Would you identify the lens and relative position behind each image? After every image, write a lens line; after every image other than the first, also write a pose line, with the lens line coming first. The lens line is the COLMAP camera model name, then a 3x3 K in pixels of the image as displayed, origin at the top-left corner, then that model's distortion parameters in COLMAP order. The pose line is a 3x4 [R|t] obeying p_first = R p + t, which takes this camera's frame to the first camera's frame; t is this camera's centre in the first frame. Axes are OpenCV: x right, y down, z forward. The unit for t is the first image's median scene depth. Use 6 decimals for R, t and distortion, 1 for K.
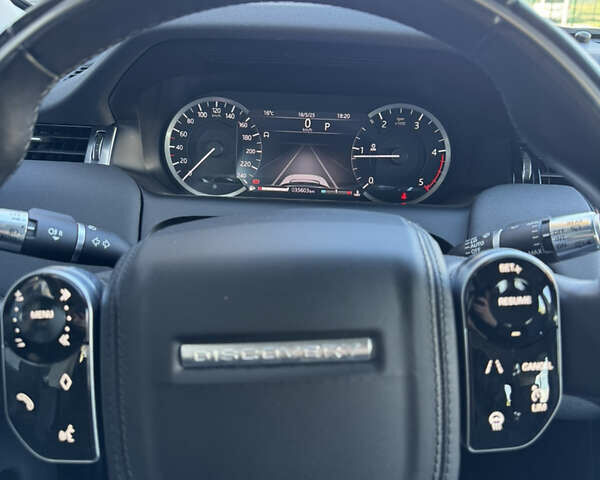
lens RADIAL K [[590.4, 0, 300.0], [0, 590.4, 240.0], [0, 0, 1]] dist [0.147554, -0.299787]
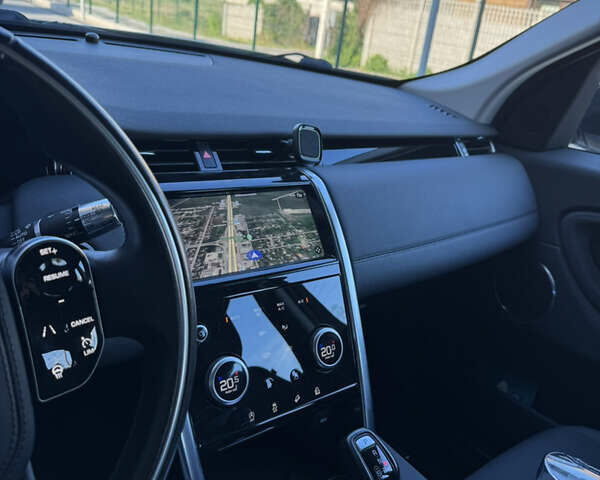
lens RADIAL K [[590.4, 0, 300.0], [0, 590.4, 240.0], [0, 0, 1]] dist [0.147554, -0.299787]
pose [[0.751829, -0.157615, 0.640243, -0.052861], [0.132831, 0.987307, 0.087074, -0.014859], [-0.645840, 0.019579, 0.763222, -0.282334]]
